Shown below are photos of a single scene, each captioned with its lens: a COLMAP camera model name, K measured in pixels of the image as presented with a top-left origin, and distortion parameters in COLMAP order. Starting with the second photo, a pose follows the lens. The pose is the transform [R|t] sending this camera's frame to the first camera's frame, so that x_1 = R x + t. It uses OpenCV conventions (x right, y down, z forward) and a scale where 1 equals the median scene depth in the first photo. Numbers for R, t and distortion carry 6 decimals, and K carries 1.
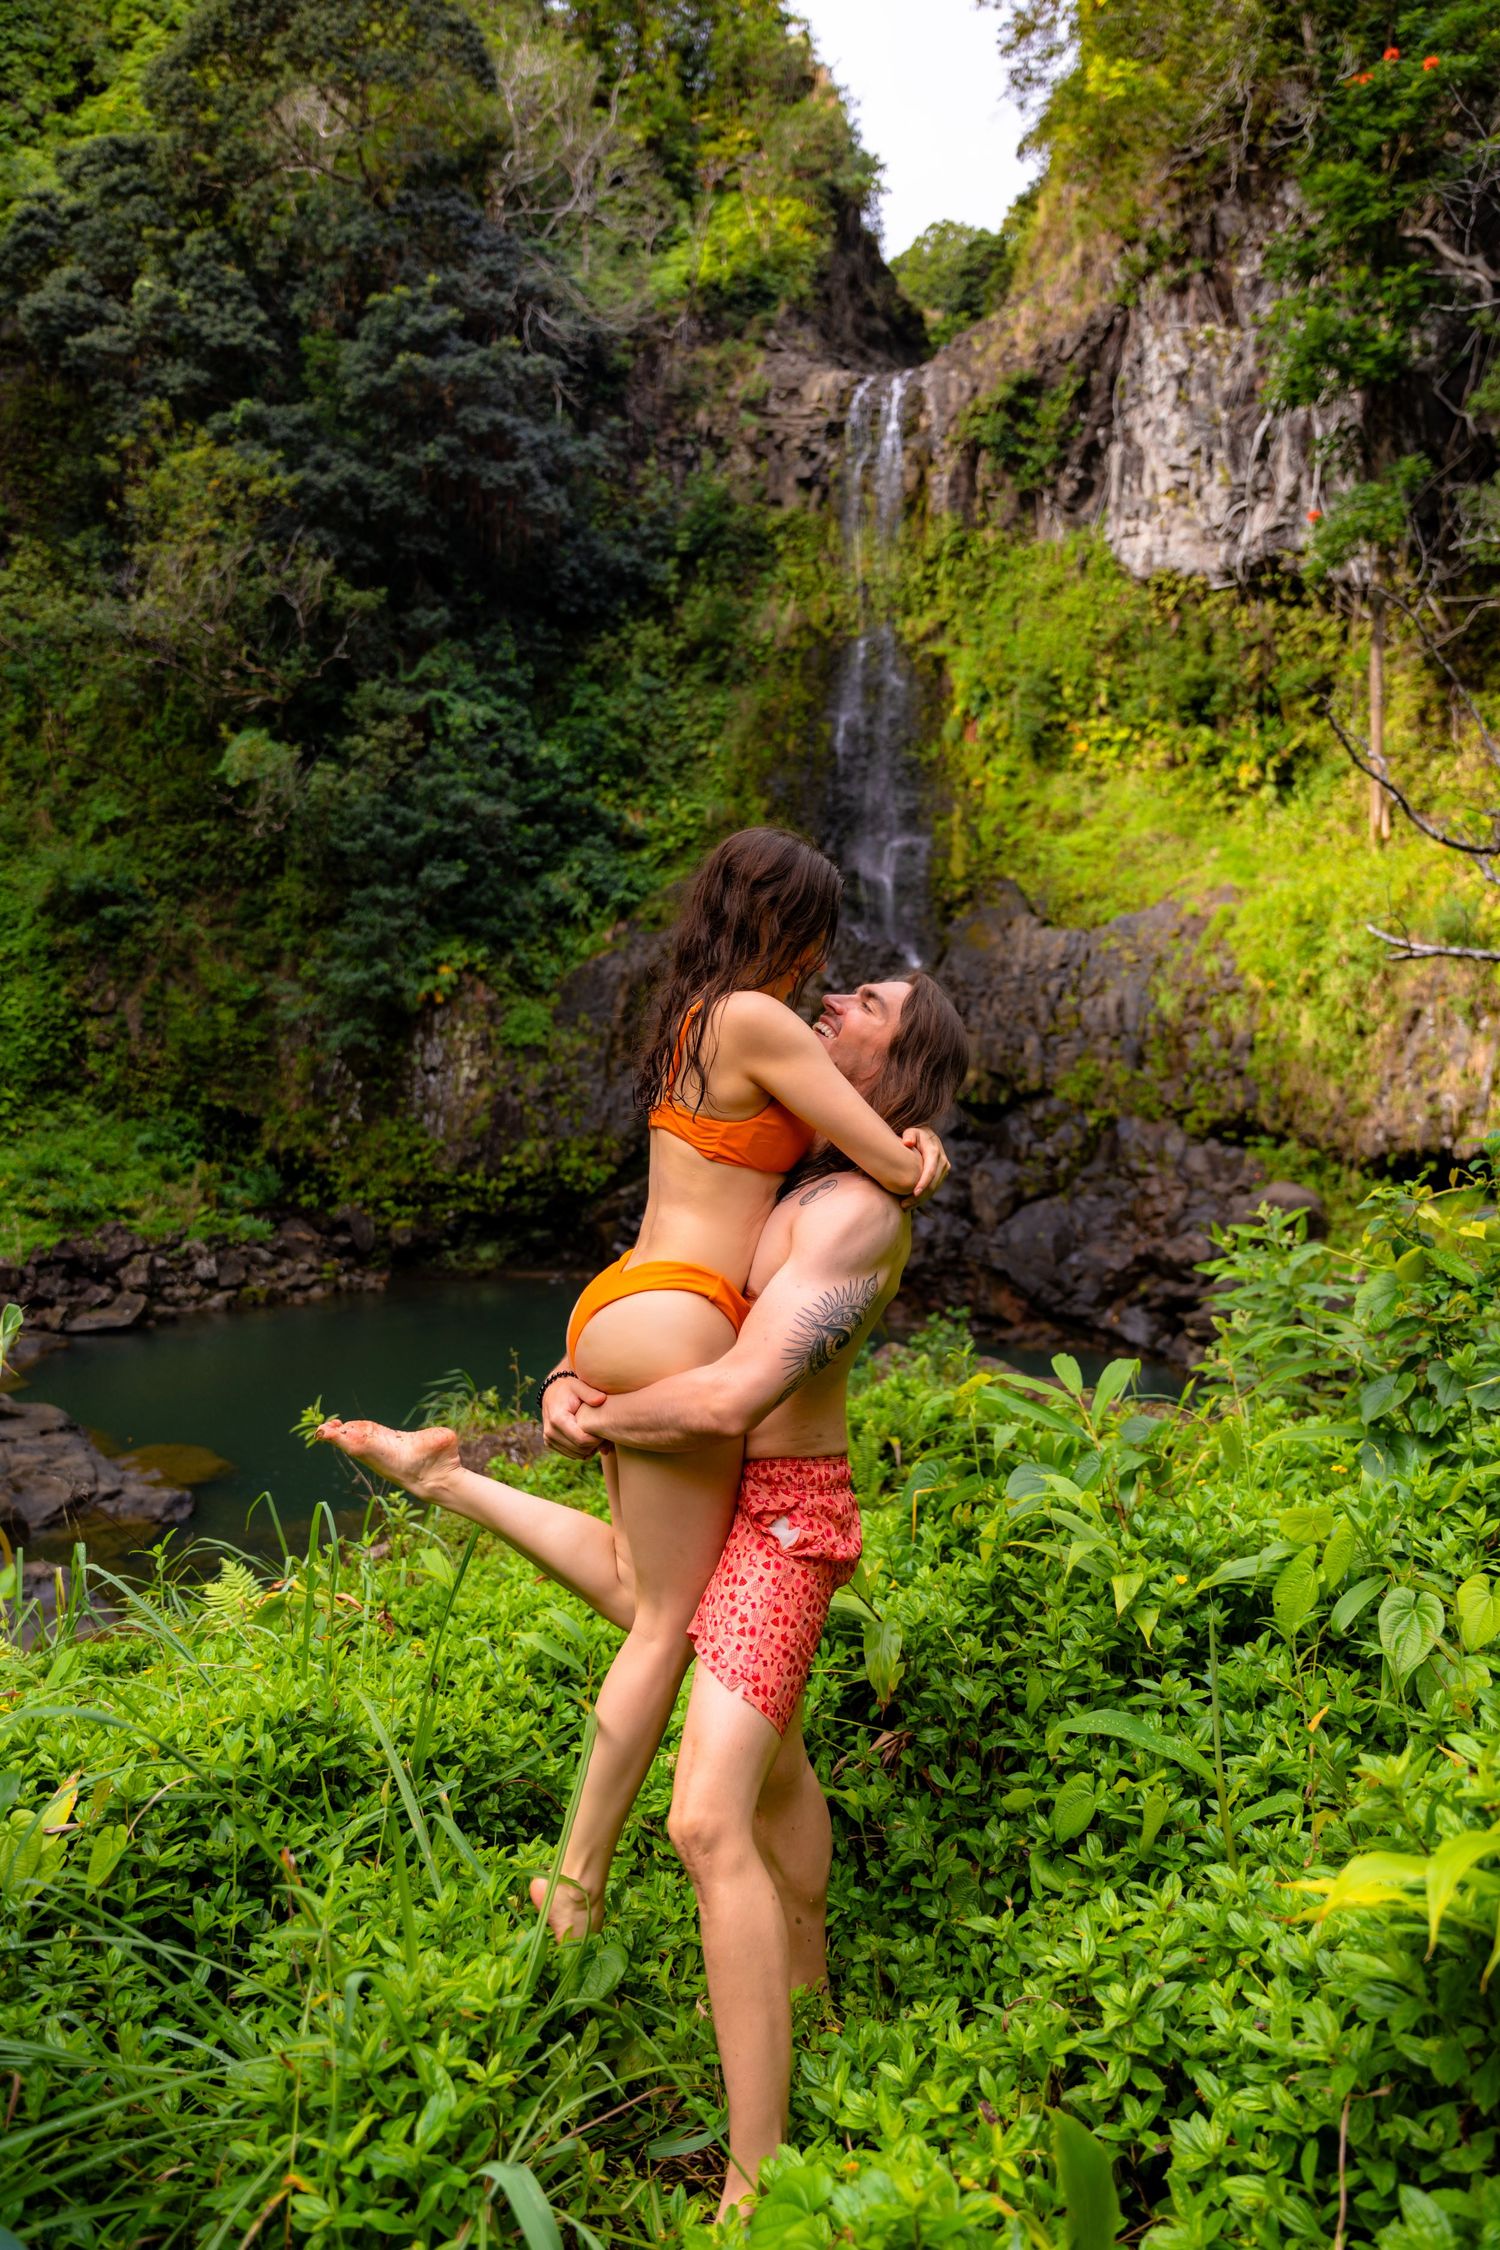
lens RADIAL K [[1504.6, 0, 765.4], [0, 1504.6, 1129.3], [0, 0, 1]] dist [-0.006895, -0.003872]
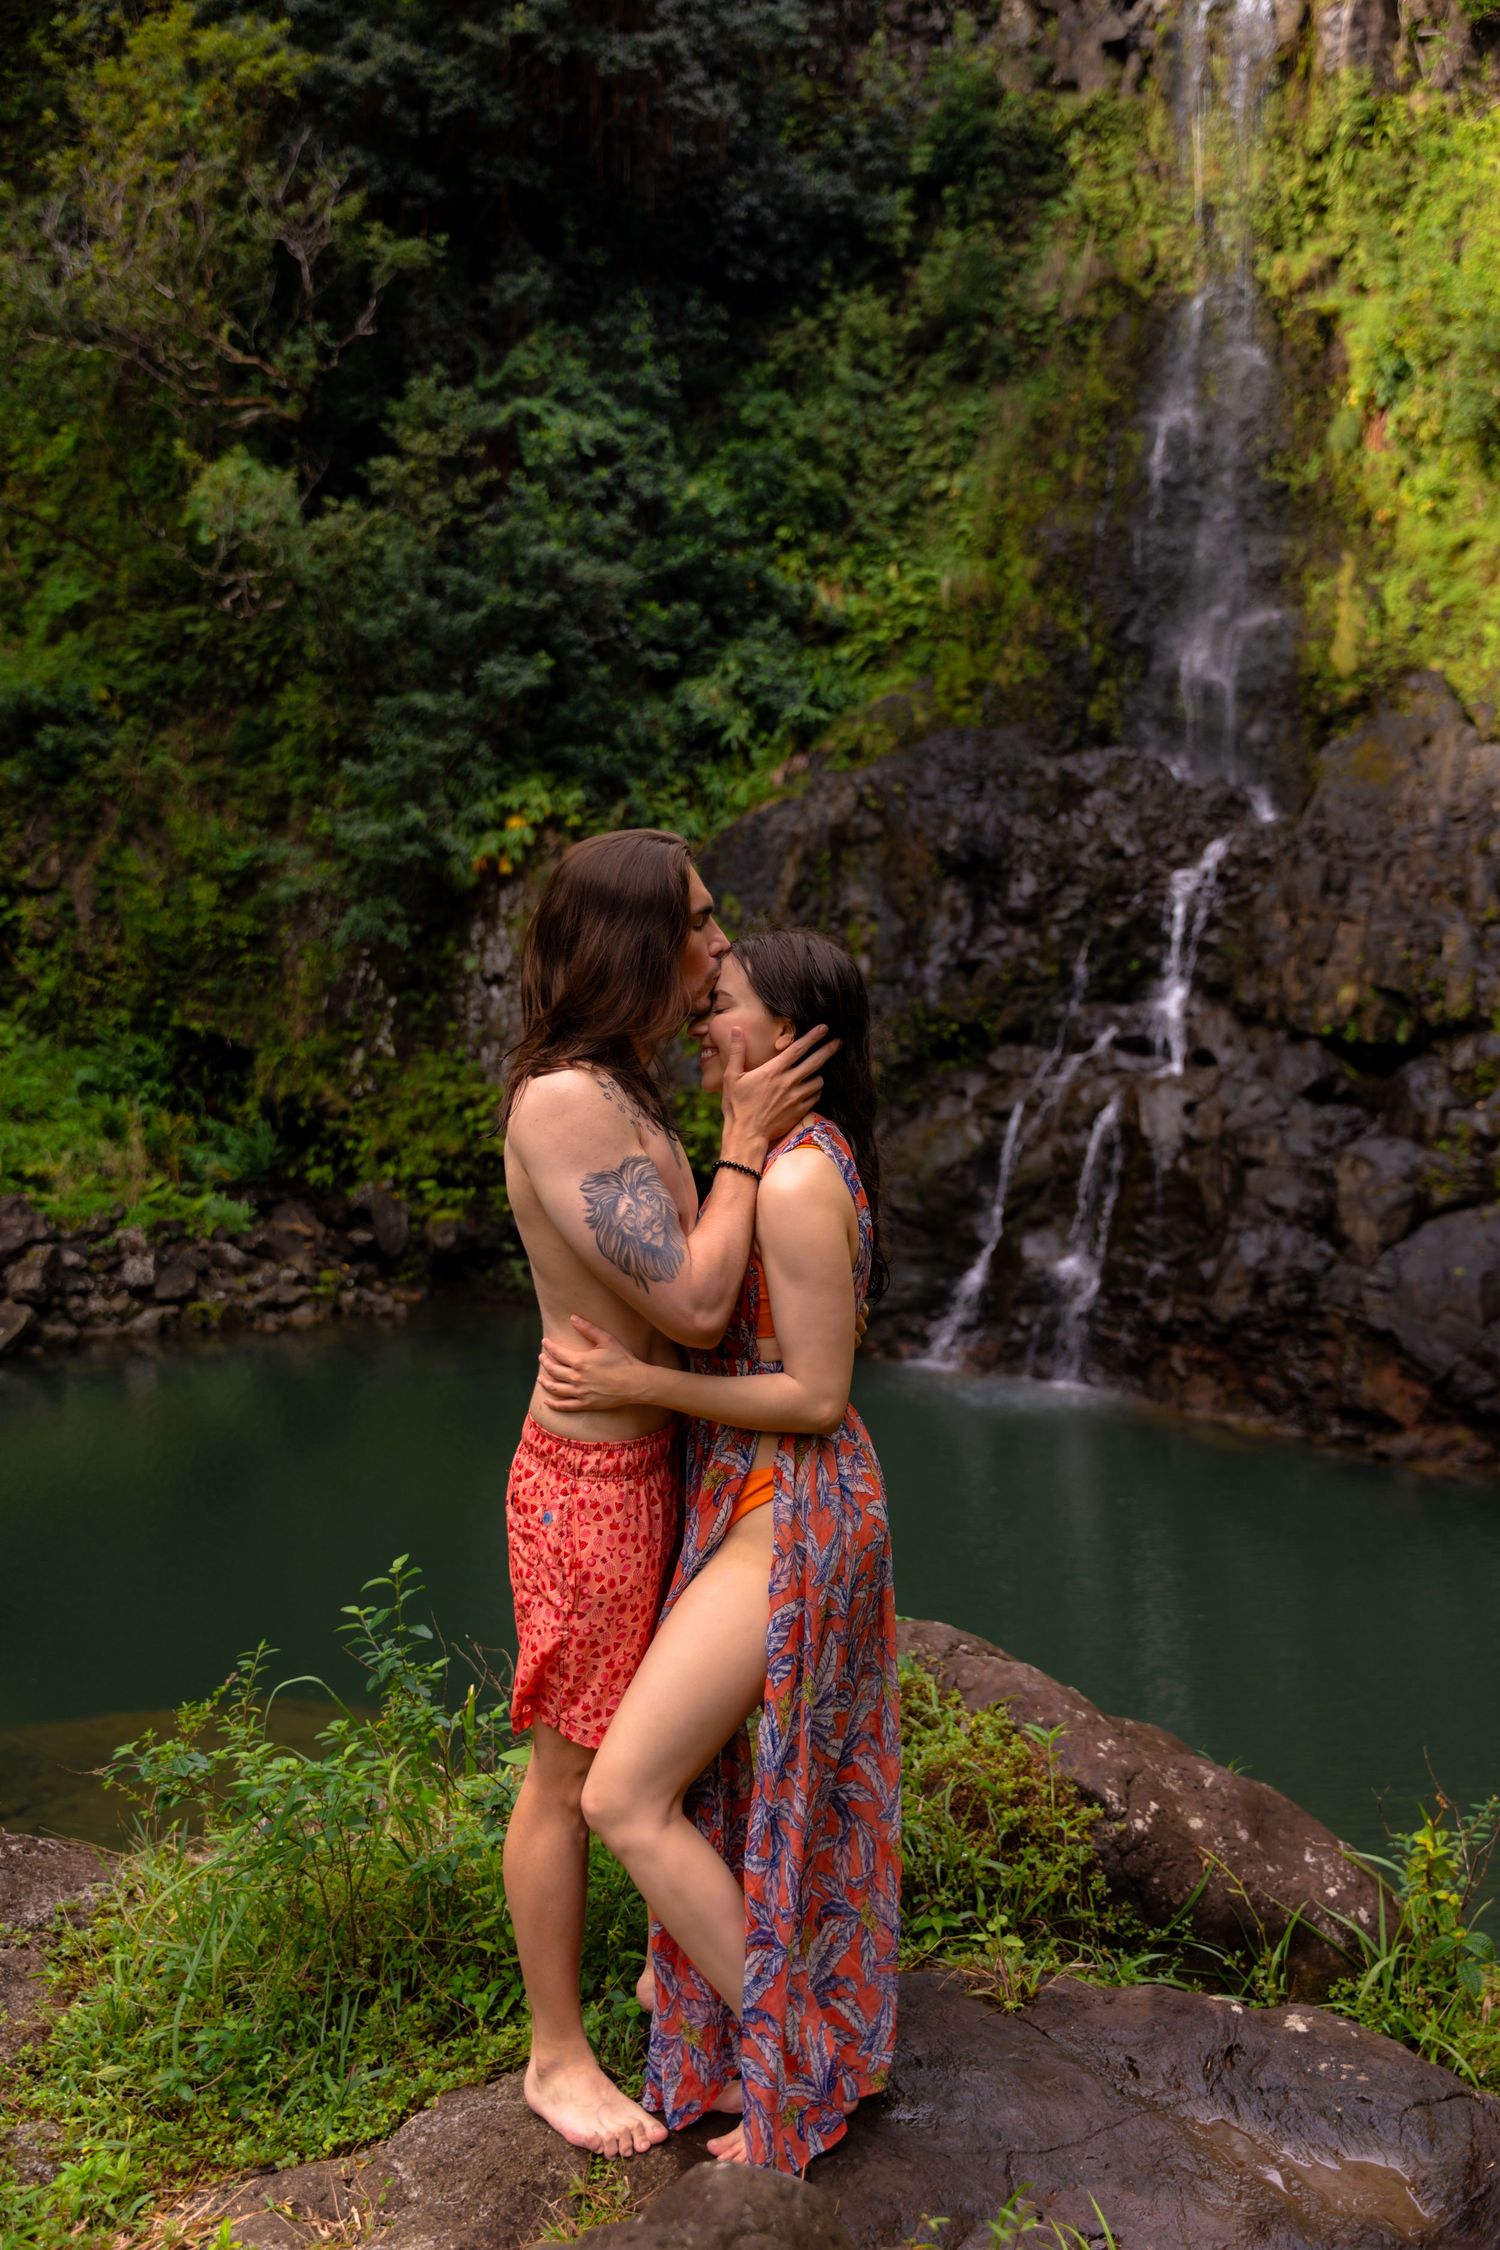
lens RADIAL K [[2047.0, 0, 756.3], [0, 2047.0, 1113.8], [0, 0, 1]] dist [0.002643, -0.001473]
pose [[0.984530, 0.028926, -0.172810, 0.042251], [-0.028987, 0.999577, 0.002173, 0.013174], [0.172800, 0.002870, 0.984953, 0.152760]]
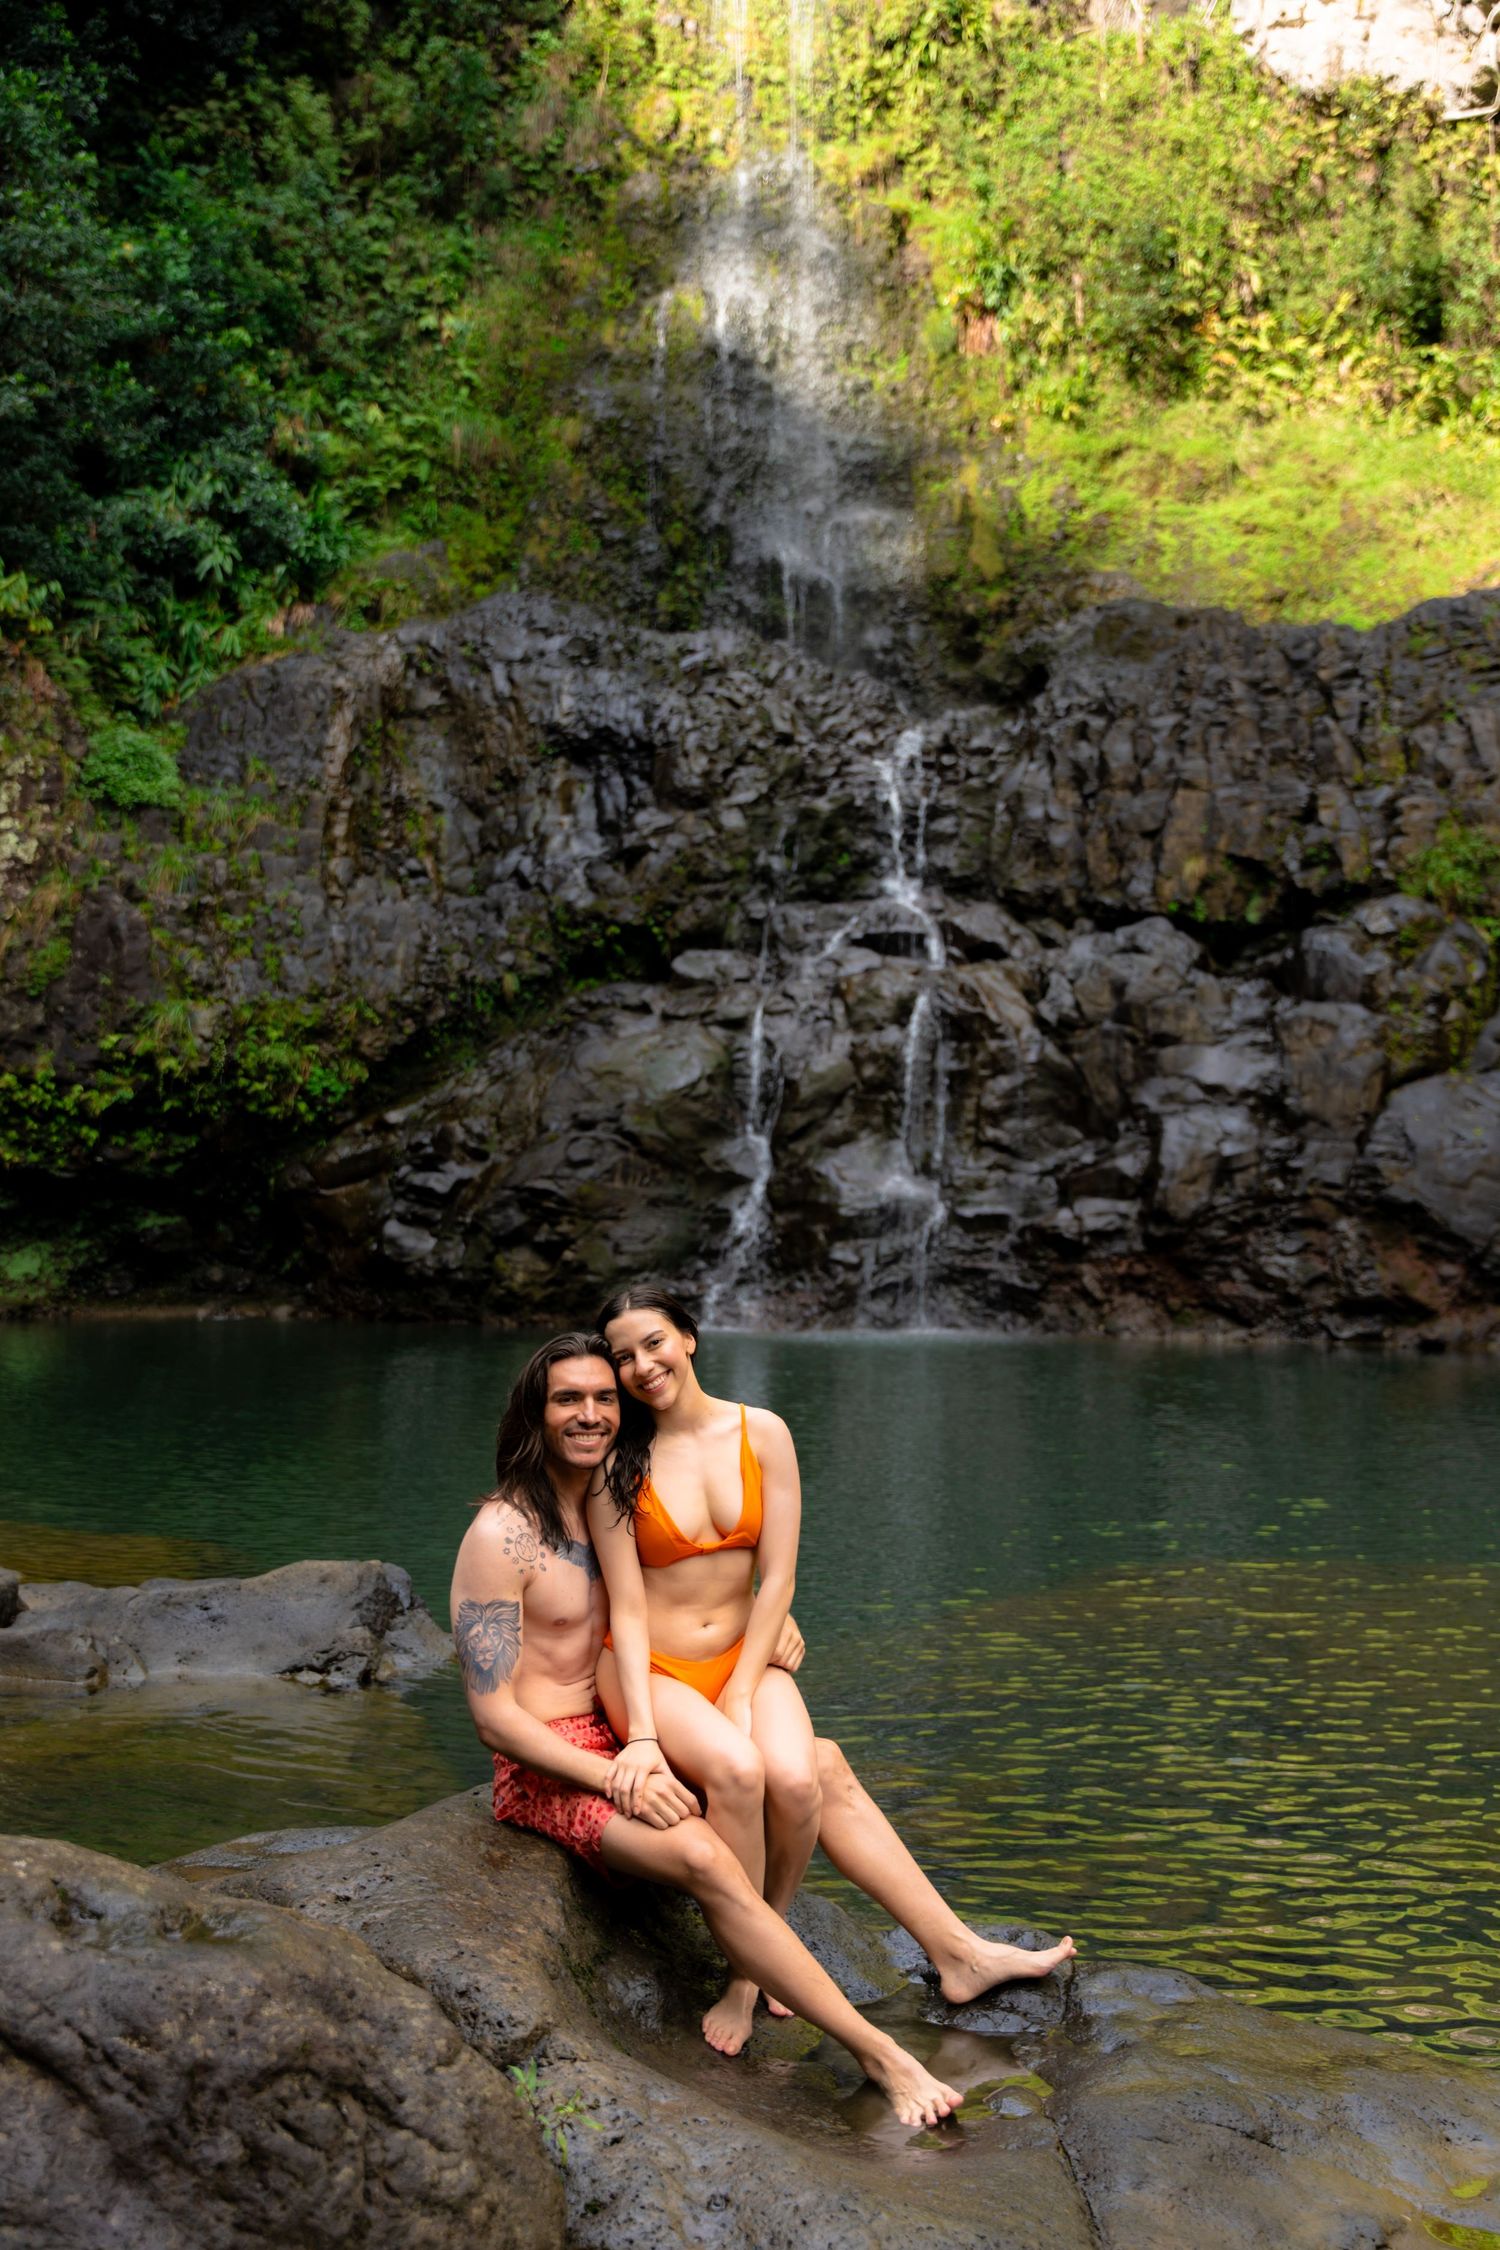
lens RADIAL K [[2114.4, 0, 749.7], [0, 2114.4, 1137.0], [0, 0, 1]] dist [0.003844, 0.000000]
pose [[0.914753, 0.039096, 0.402117, -0.243658], [0.002531, 0.994733, -0.102472, 0.109457], [-0.404005, 0.094755, 0.909836, 0.353196]]
